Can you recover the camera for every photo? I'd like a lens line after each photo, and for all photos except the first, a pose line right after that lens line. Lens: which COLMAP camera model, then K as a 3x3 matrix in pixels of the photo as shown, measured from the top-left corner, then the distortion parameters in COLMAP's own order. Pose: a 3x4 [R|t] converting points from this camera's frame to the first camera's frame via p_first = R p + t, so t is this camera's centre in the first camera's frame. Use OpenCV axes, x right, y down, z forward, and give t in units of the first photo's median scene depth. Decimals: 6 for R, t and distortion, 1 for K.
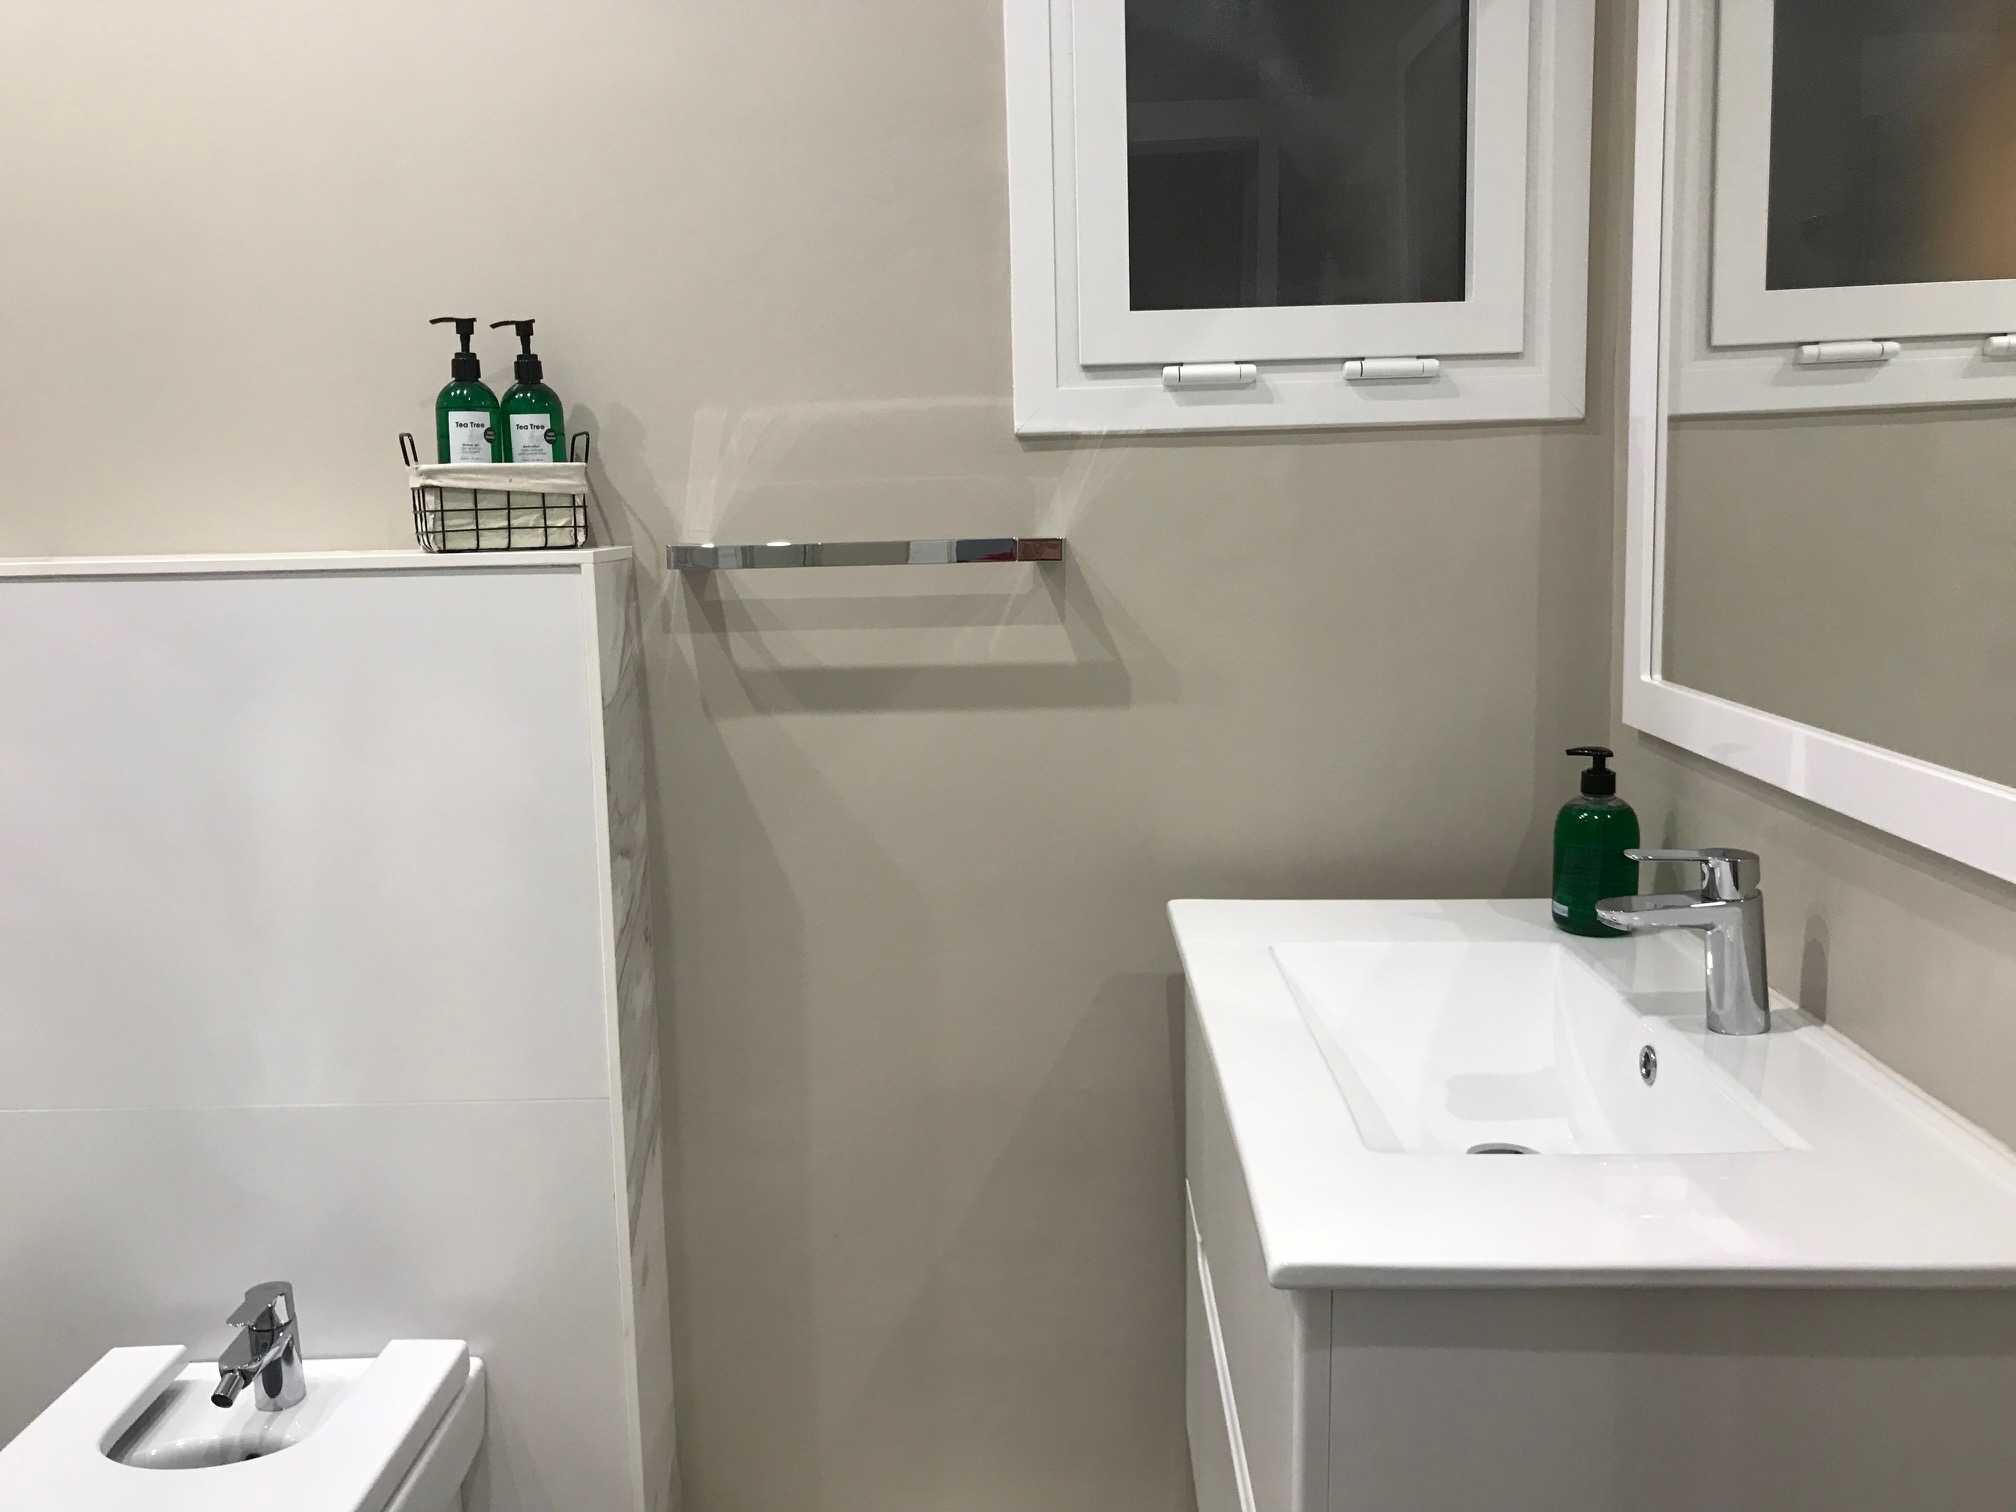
lens RADIAL K [[1676.3, 0, 1008.0], [0, 1676.3, 756.0], [0, 0, 1]] dist [-0.001870, -0.000618]
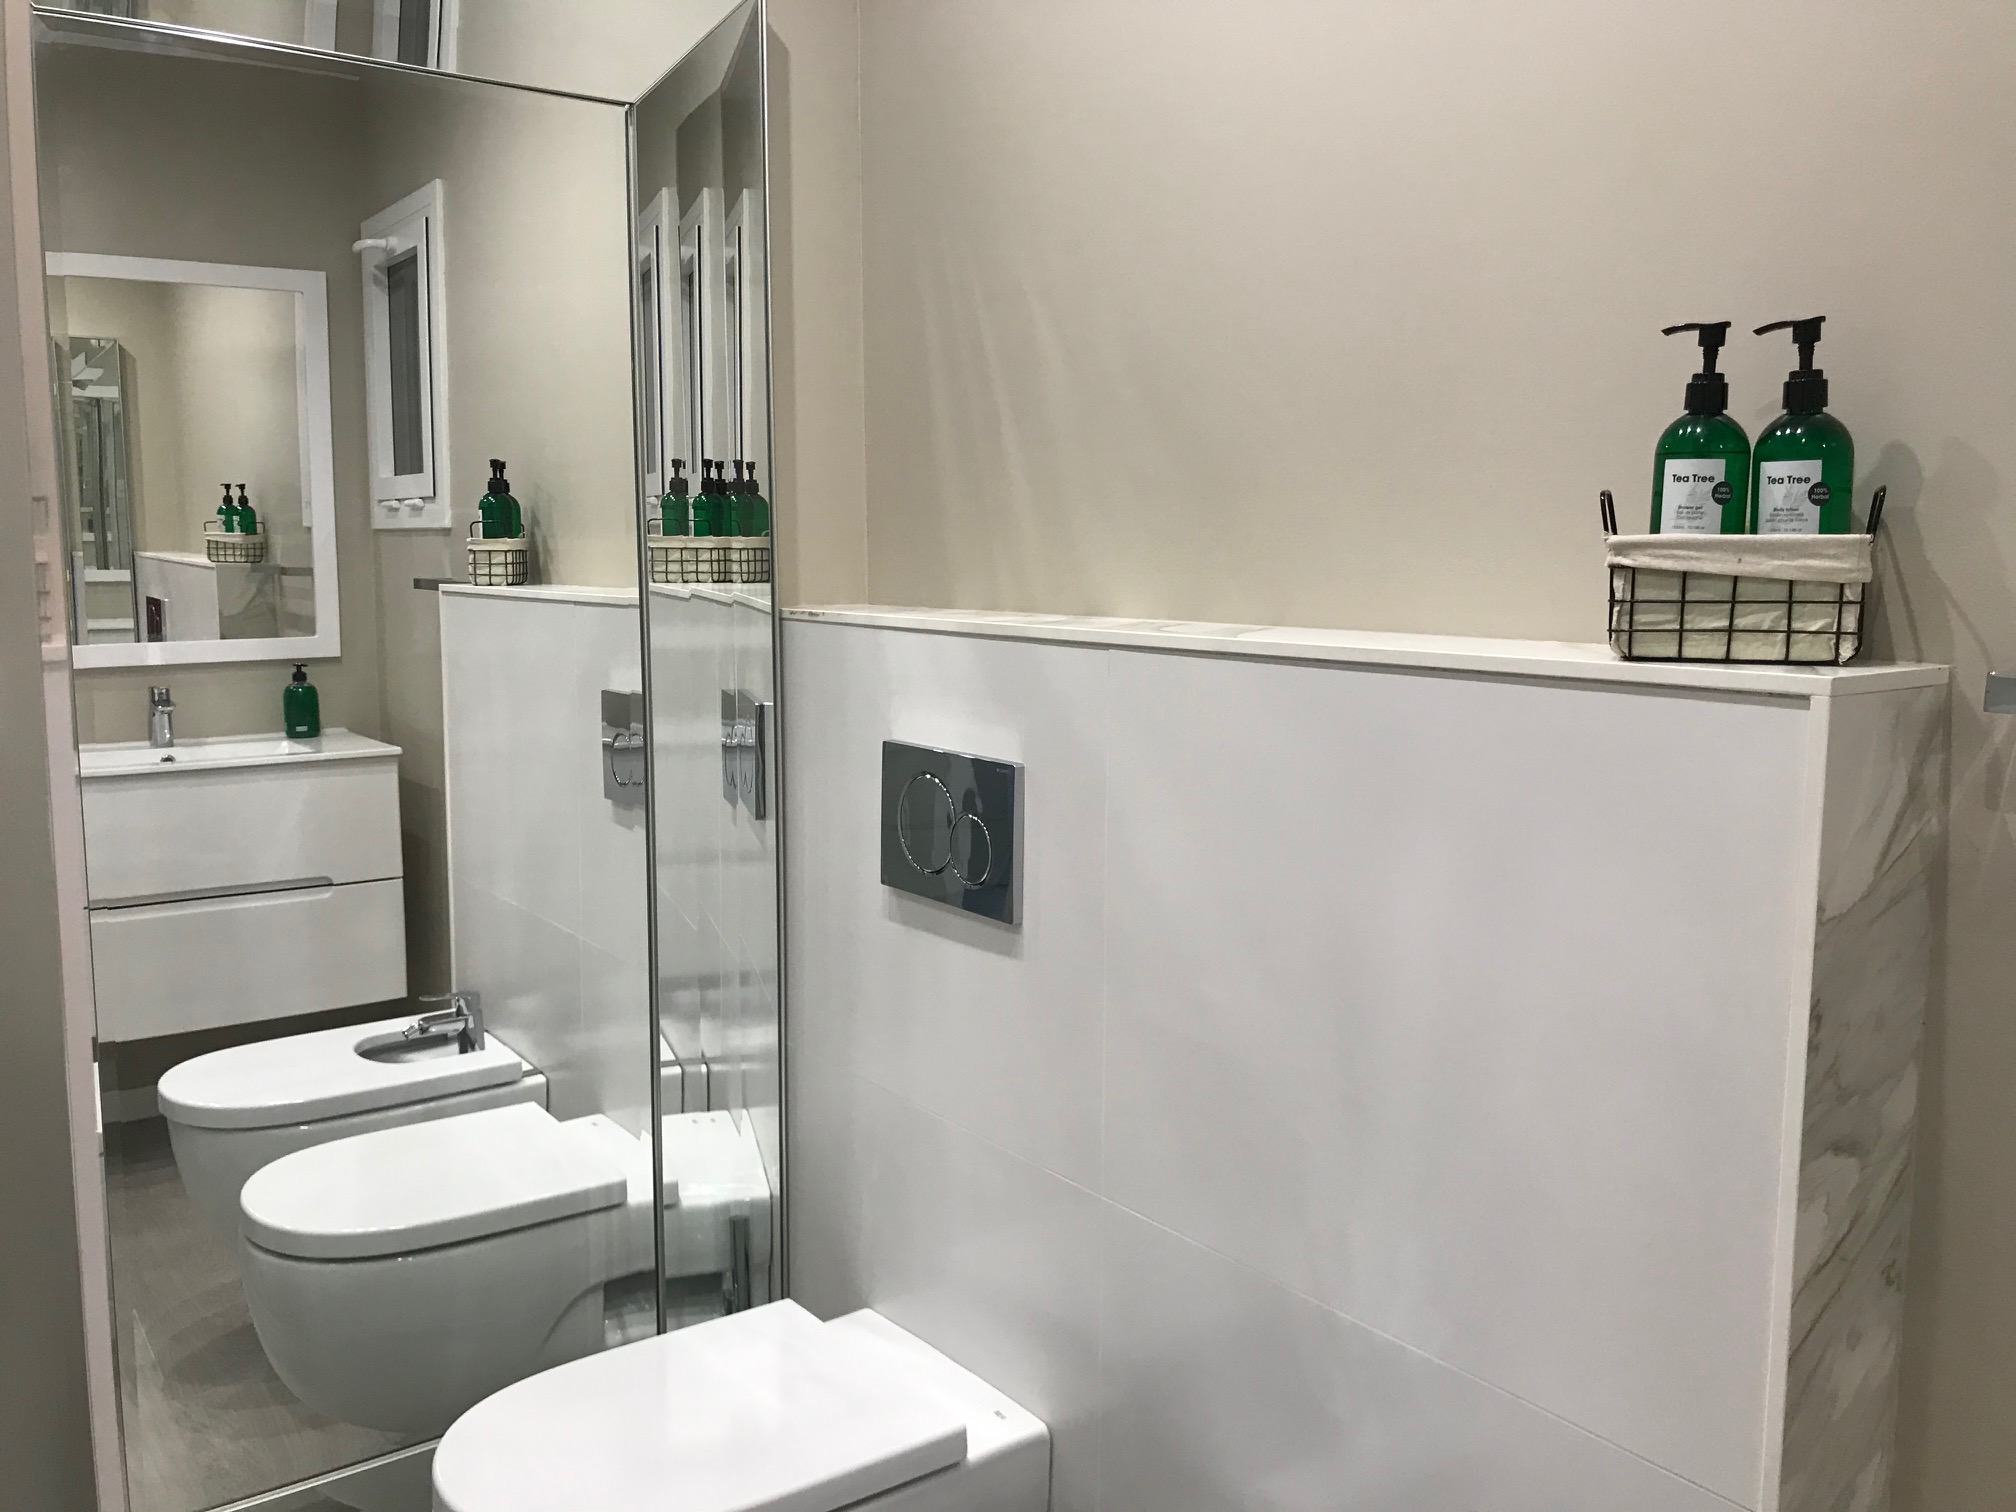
lens RADIAL K [[1745.4, 0, 1008.0], [0, 1745.4, 756.0], [0, 0, 1]] dist [0.007364, 0.000027]
pose [[0.626554, 0.117713, -0.770437, 0.067281], [-0.132299, 0.990246, 0.043705, -0.077716], [0.768067, 0.074545, 0.636016, 0.331322]]
